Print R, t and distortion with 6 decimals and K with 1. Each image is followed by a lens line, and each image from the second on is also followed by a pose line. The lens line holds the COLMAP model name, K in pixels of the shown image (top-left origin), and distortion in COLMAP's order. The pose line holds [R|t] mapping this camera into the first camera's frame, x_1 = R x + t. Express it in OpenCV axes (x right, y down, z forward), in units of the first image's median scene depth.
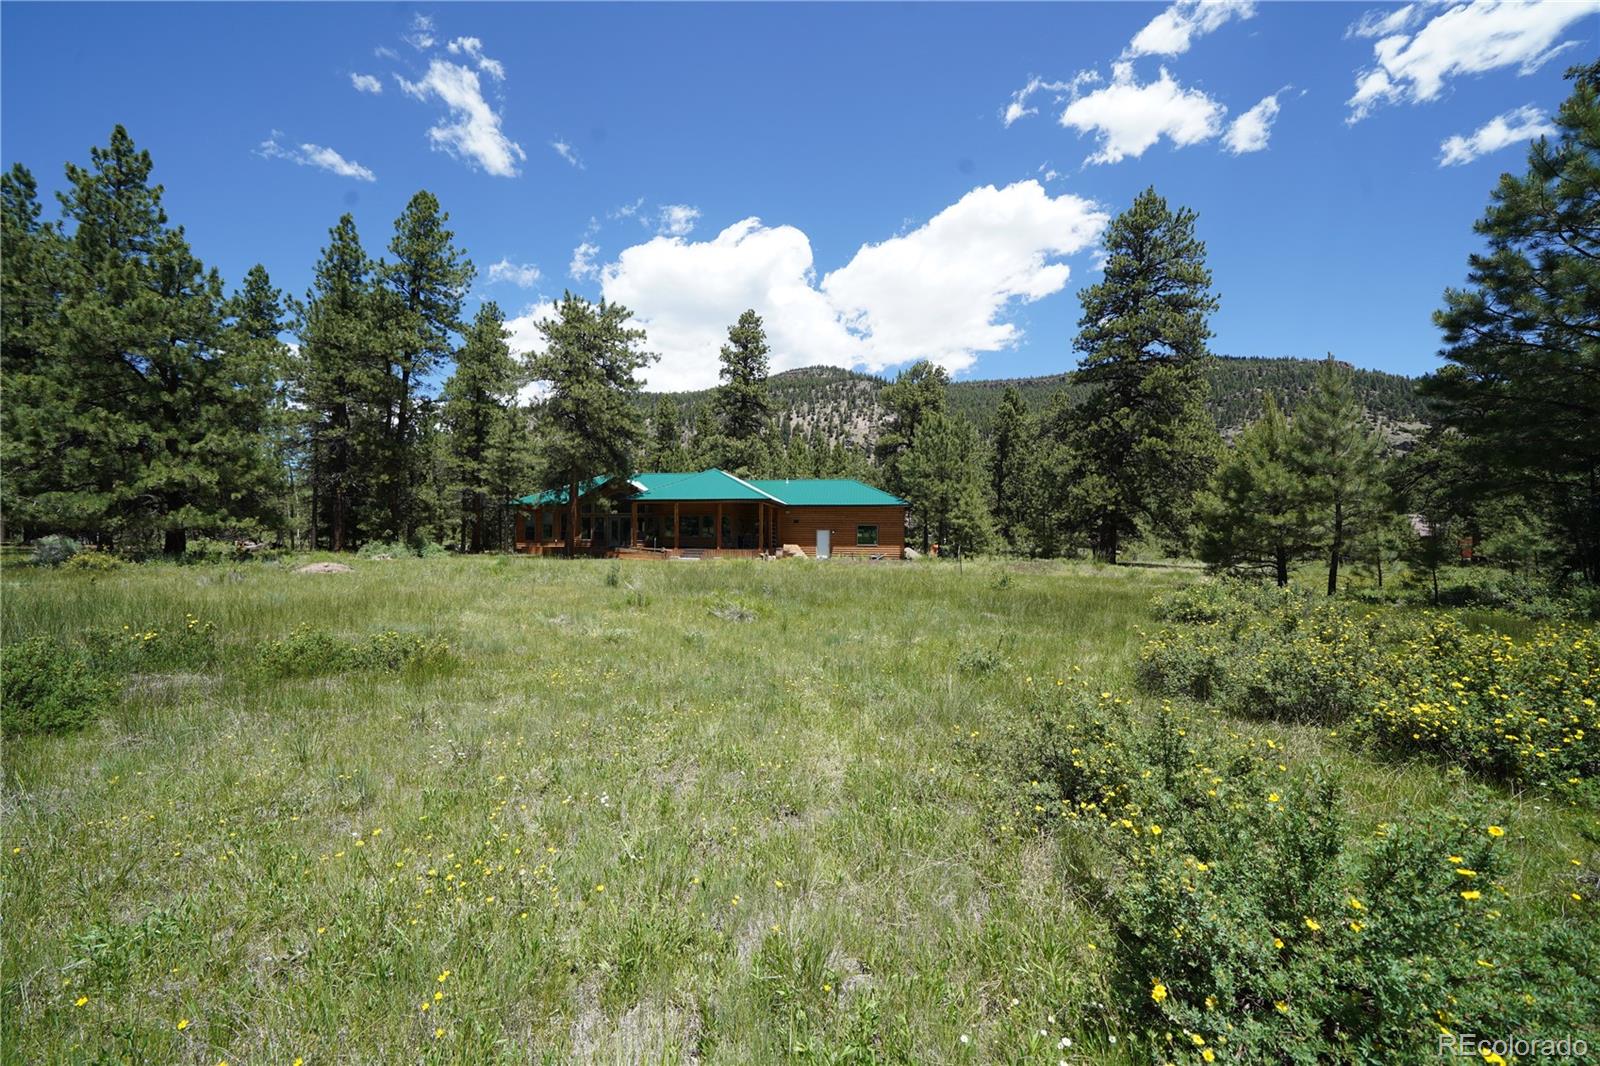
lens RADIAL K [[574.6, 0, 805.0], [0, 574.6, 530.2], [0, 0, 1]] dist [0.000072, -0.000010]
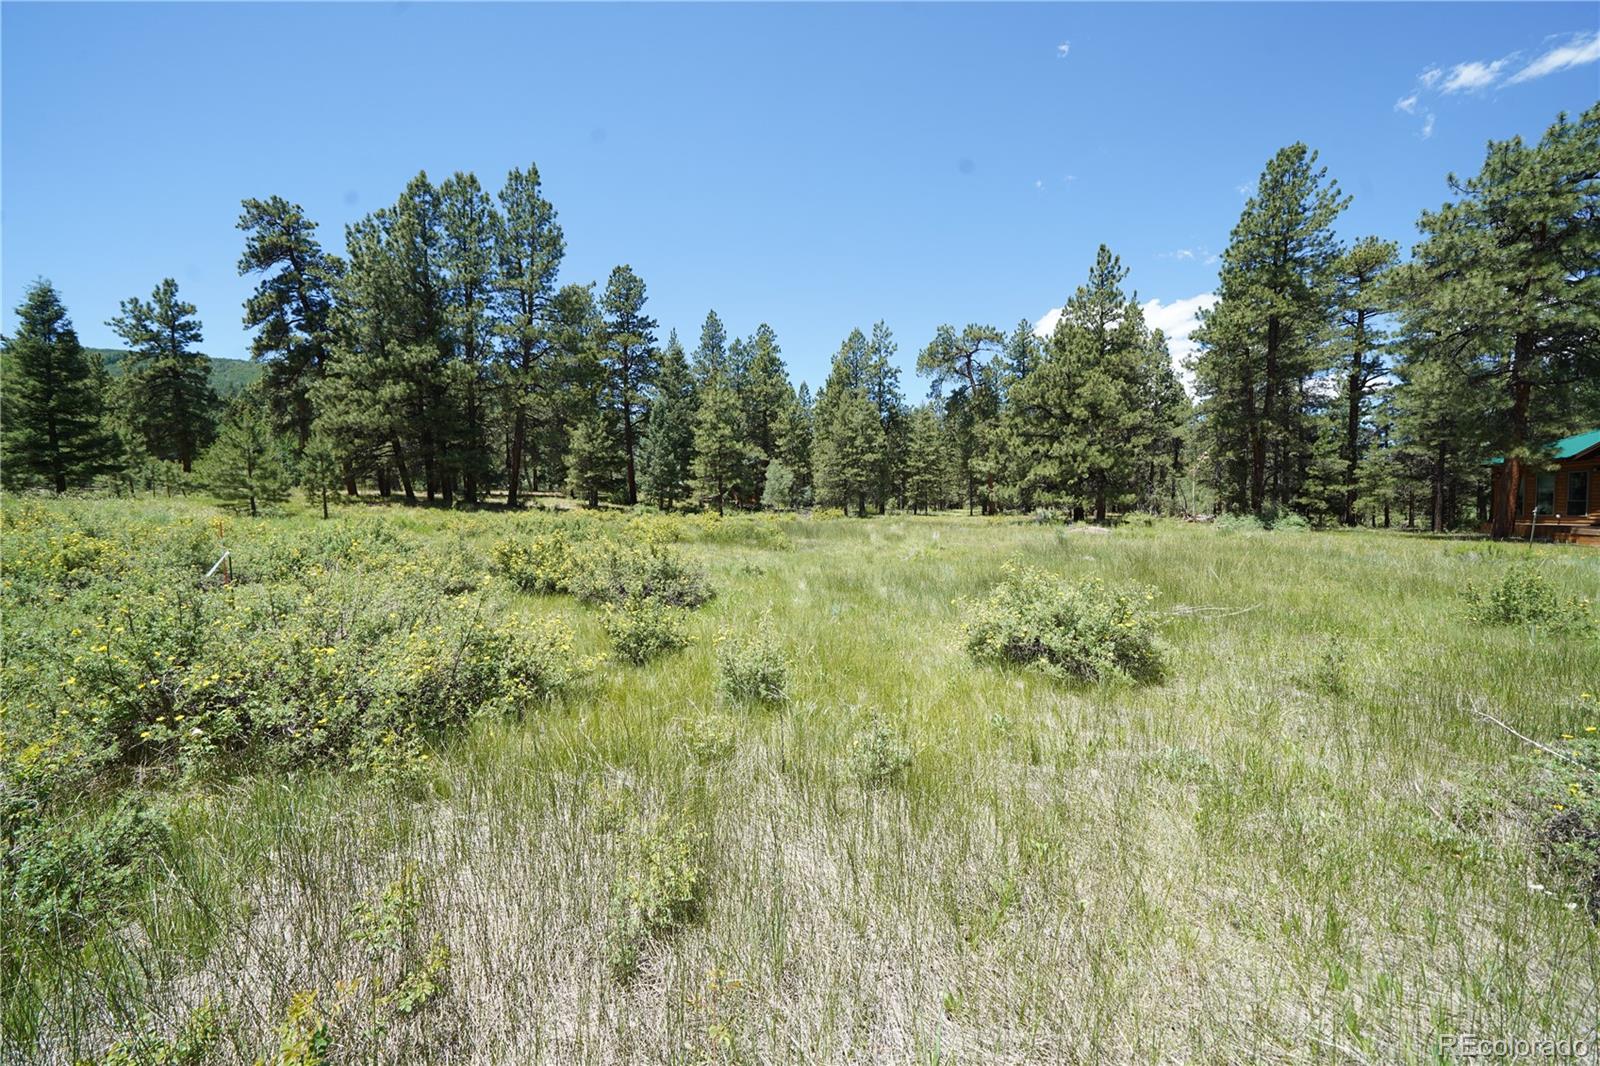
lens RADIAL K [[553.9, 0, 790.2], [0, 553.9, 530.6], [0, 0, 1]] dist [-0.018601, 0.000803]
pose [[-0.141421, 0.029473, -0.989511, 0.367548], [0.006136, 0.999564, 0.028896, 0.014870], [0.989931, -0.001985, -0.141540, 0.304369]]
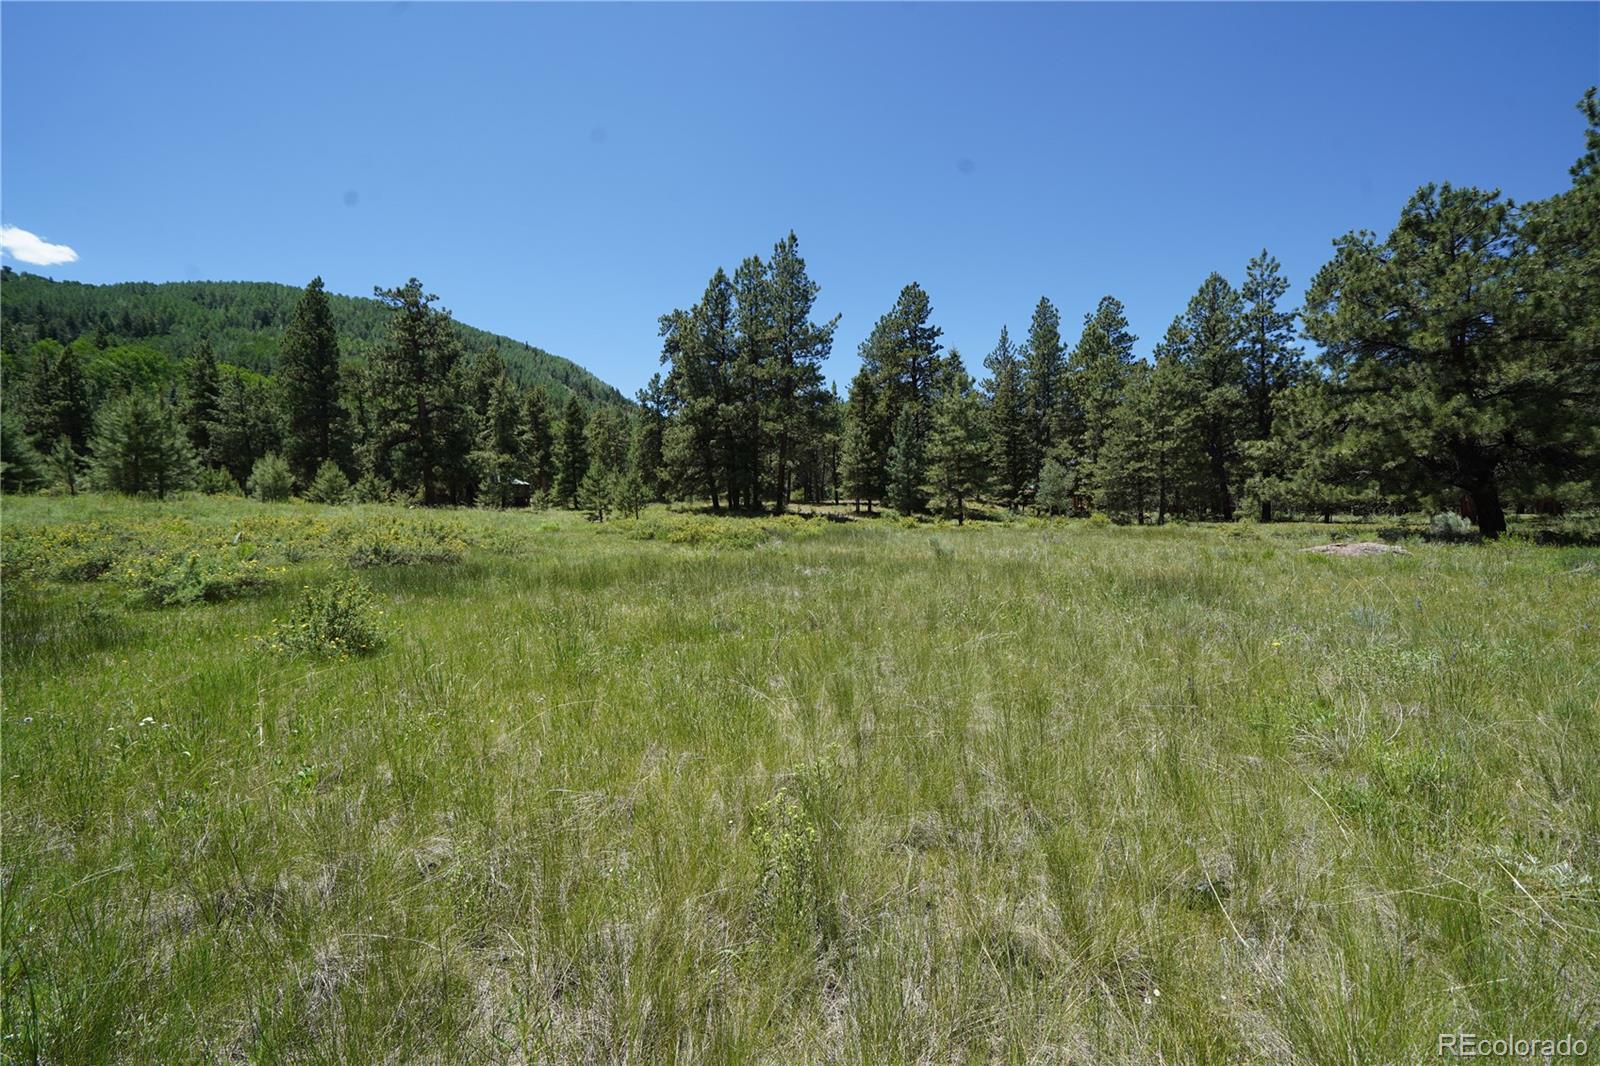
lens RADIAL K [[553.9, 0, 797.7], [0, 553.9, 527.9], [0, 0, 1]] dist [-0.018601, 0.000803]
pose [[-0.787739, 0.006299, -0.615977, 0.150724], [-0.000076, 0.999947, 0.010324, 0.017604], [0.616009, 0.008179, -0.787696, 0.716582]]
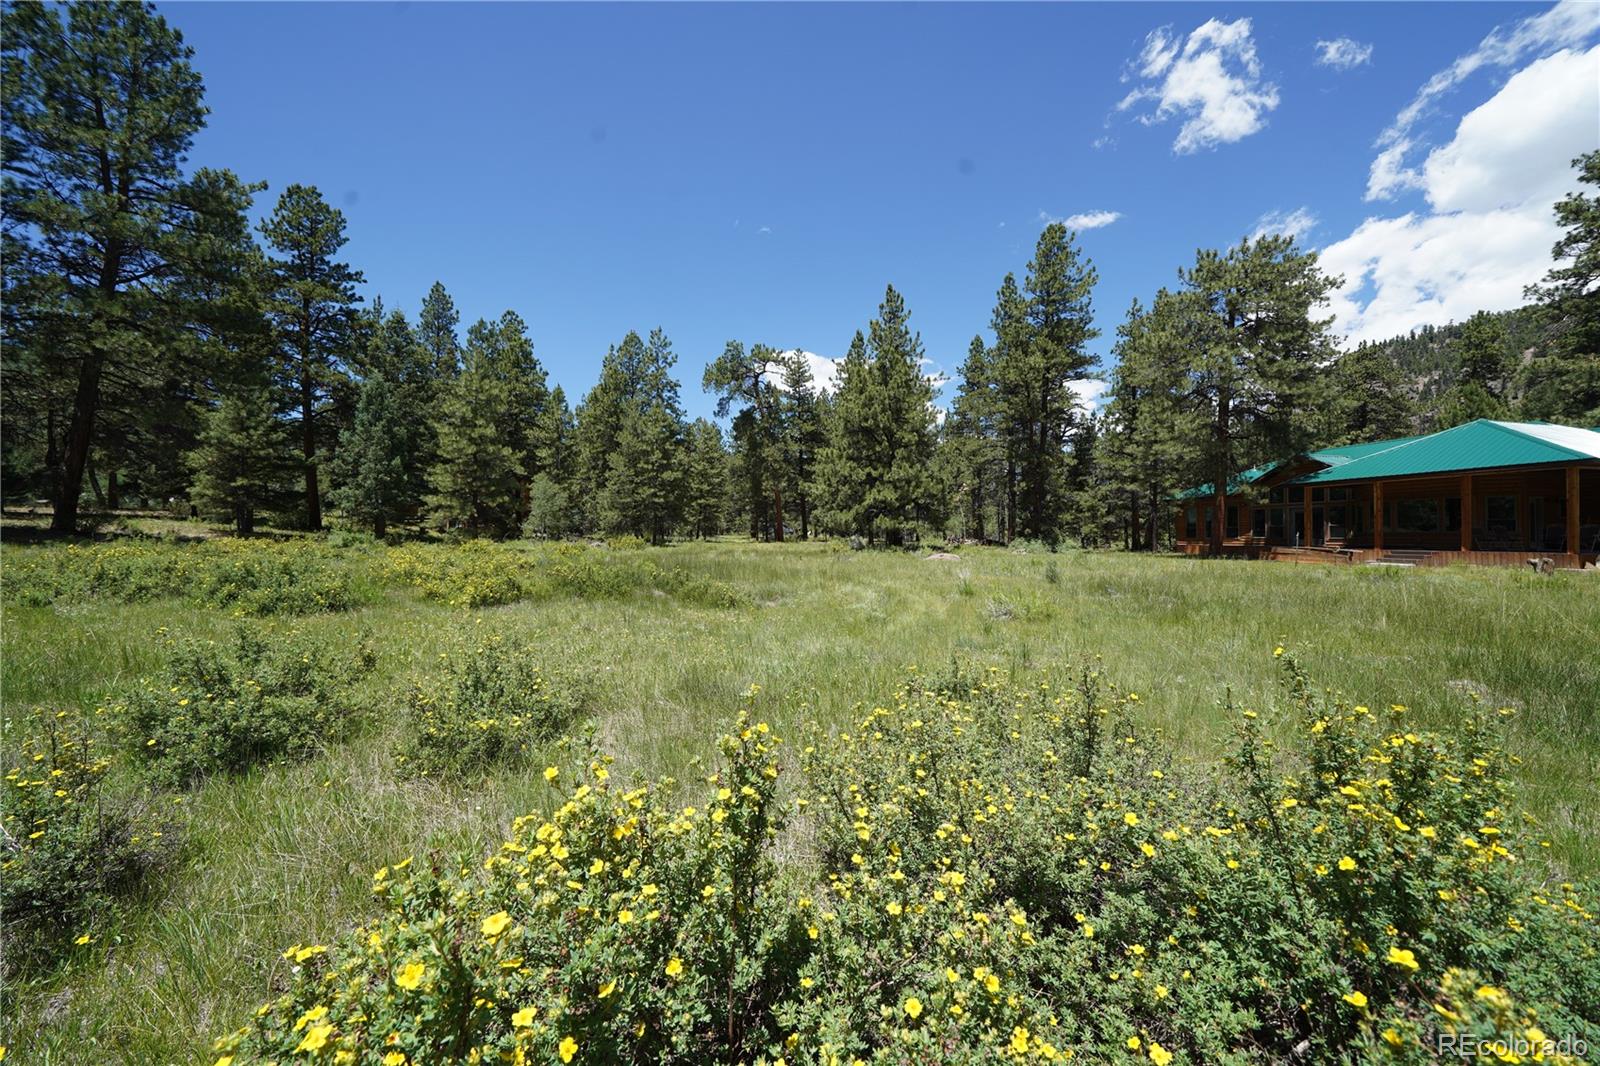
lens RADIAL K [[553.9, 0, 788.4], [0, 553.9, 529.6], [0, 0, 1]] dist [-0.018601, 0.000803]
pose [[0.328248, -0.017830, -0.944423, 0.169070], [0.013525, 0.999808, -0.014175, 0.009497], [0.944495, -0.008120, 0.328426, 0.153389]]
